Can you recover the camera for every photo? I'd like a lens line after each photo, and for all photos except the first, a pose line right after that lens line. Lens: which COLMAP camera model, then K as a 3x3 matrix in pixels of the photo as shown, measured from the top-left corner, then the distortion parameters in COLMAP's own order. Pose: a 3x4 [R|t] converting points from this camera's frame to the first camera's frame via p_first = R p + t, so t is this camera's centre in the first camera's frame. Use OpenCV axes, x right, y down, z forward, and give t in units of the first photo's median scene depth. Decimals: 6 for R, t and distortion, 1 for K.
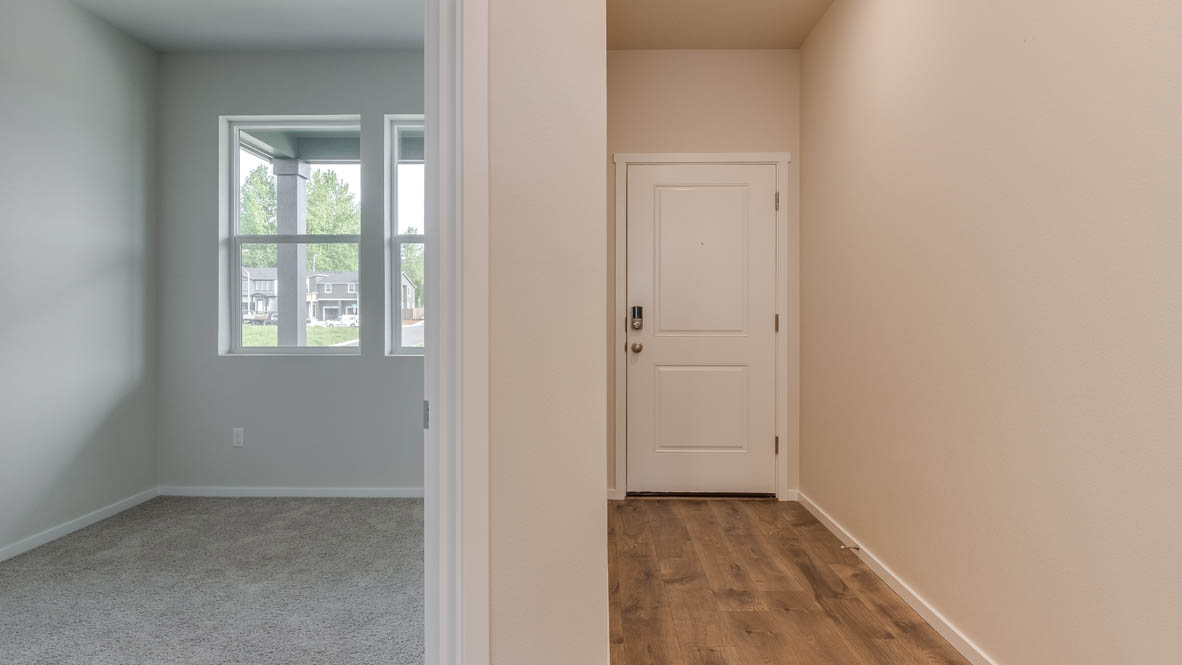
lens RADIAL K [[616.5, 0, 591.0], [0, 616.5, 332.5], [0, 0, 1]] dist [-0.015057, 0.000615]
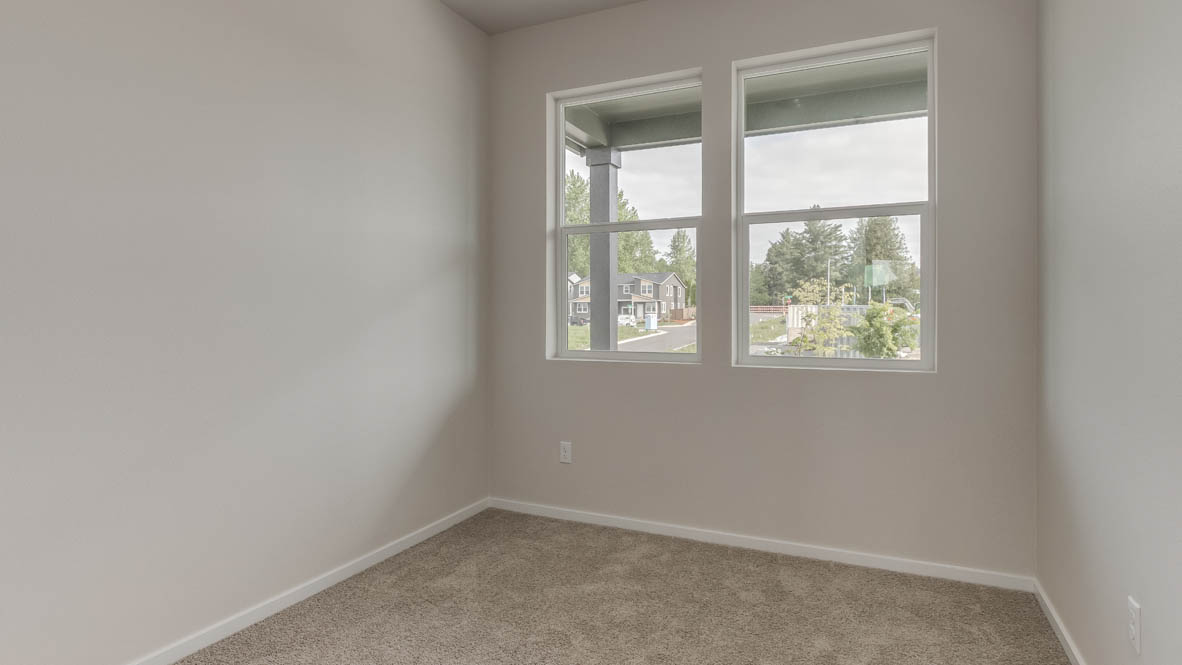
lens RADIAL K [[621.4, 0, 591.4], [0, 621.4, 352.2], [0, 0, 1]] dist [-0.000025, 0.000006]
pose [[0.910308, 0.024242, -0.413221, -0.179066], [-0.011221, 0.999362, 0.033908, -0.005327], [0.413780, -0.026230, 0.909999, 0.206654]]
